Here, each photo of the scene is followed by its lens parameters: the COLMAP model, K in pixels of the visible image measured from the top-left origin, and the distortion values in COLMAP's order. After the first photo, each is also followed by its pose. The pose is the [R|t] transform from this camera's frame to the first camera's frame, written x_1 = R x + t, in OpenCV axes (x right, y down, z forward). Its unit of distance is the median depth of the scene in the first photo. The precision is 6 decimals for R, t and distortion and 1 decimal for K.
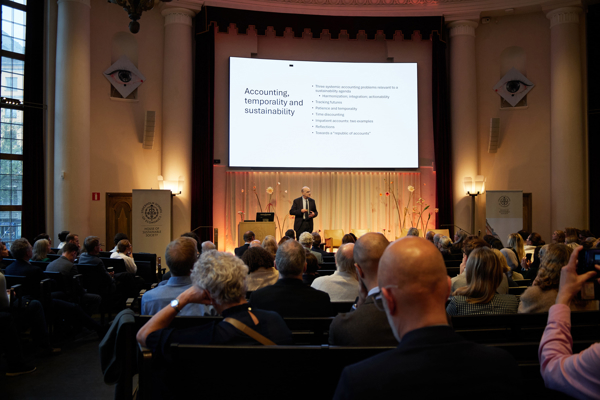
lens RADIAL K [[557.7, 0, 319.8], [0, 557.7, 194.6], [0, 0, 1]] dist [0.020239, 0.014841]
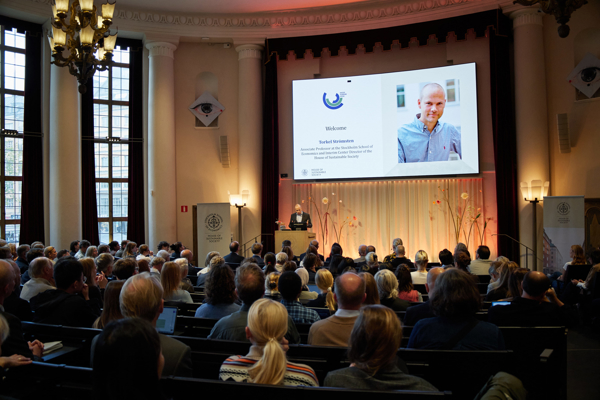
lens RADIAL K [[557.7, 0, 310.6], [0, 557.7, 195.8], [0, 0, 1]] dist [0.020239, 0.014841]
pose [[0.888650, -0.021607, -0.458076, 0.373131], [0.020988, 0.999759, -0.006442, -0.010501], [0.458105, -0.003889, 0.888889, 0.032585]]
